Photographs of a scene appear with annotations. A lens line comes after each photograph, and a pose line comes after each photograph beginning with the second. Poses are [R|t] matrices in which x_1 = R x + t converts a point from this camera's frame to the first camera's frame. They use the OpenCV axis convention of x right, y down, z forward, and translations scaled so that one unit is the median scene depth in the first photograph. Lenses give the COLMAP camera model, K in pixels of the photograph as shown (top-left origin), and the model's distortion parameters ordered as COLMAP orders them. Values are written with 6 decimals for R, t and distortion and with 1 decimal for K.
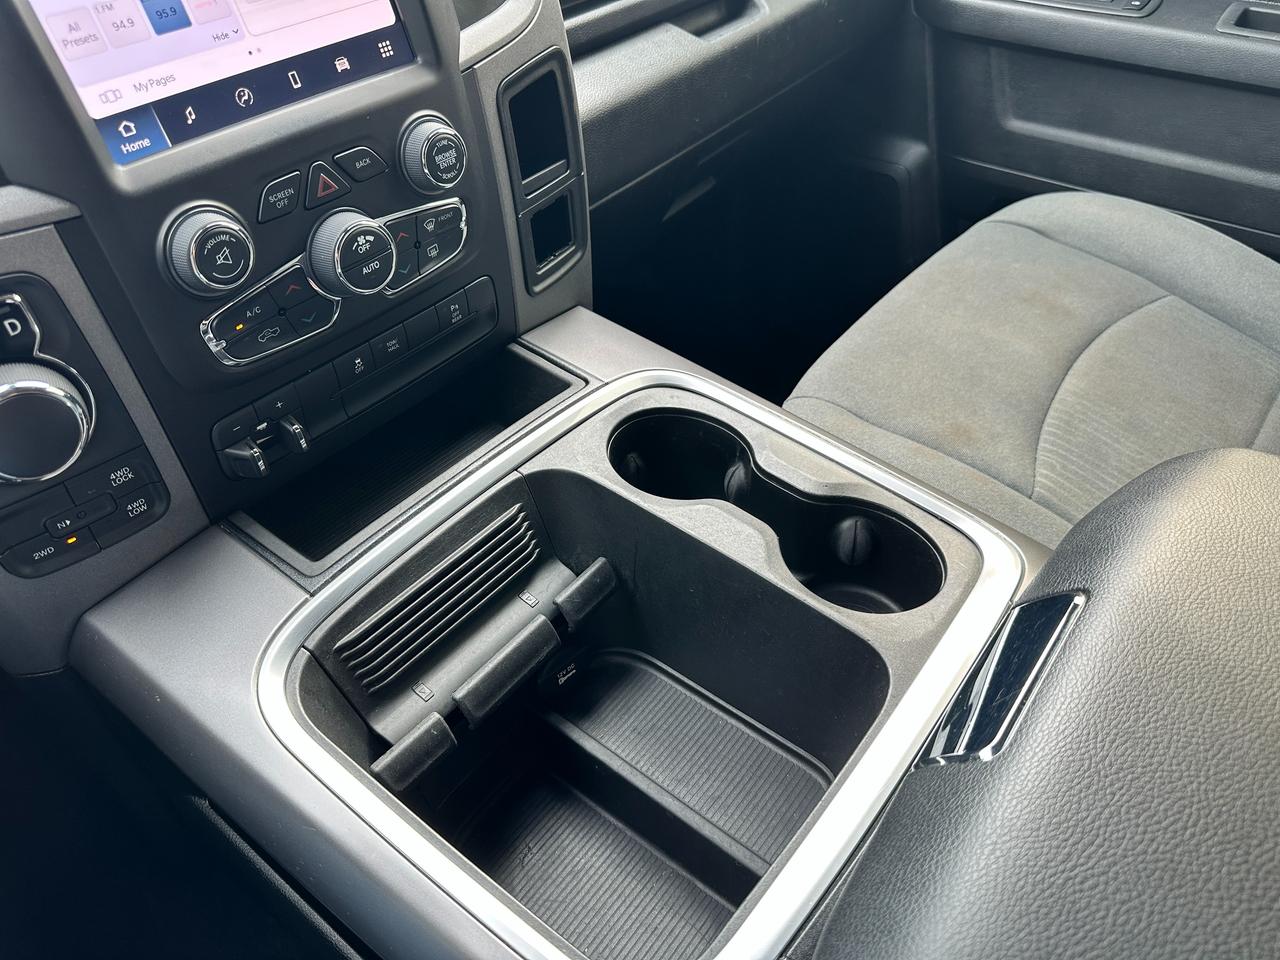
lens RADIAL K [[912.4, 0, 649.0], [0, 912.4, 481.6], [0, 0, 1]] dist [-0.050672, 0.021165]
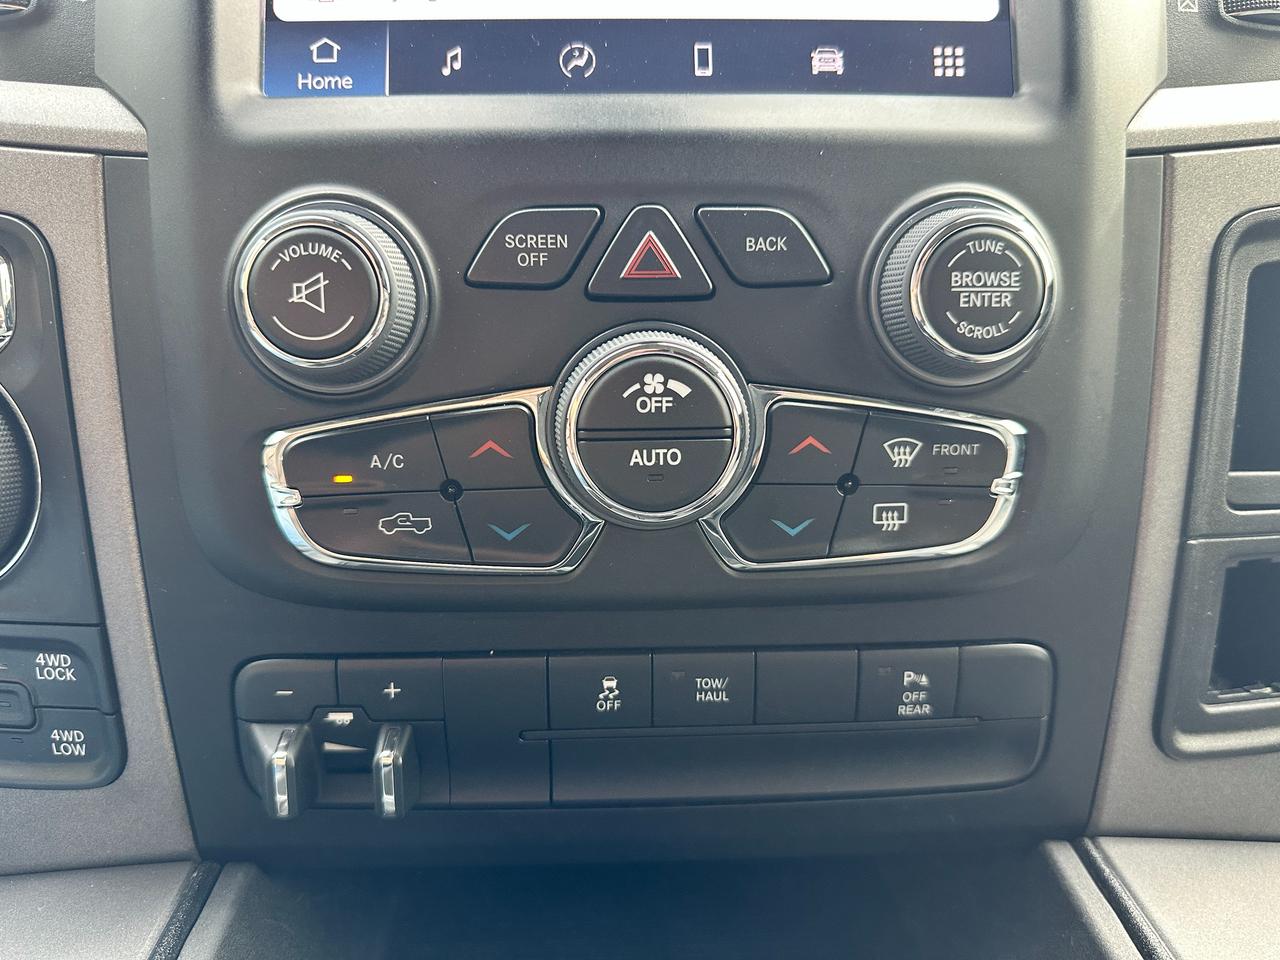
lens RADIAL K [[919.1, 0, 641.9], [0, 919.1, 474.1], [0, 0, 1]] dist [0.019460, -0.031862]
pose [[0.654114, 0.212519, -0.725927, -0.022043], [-0.506097, 0.836211, -0.211226, -0.144680], [0.562139, 0.505556, 0.654533, 0.745277]]
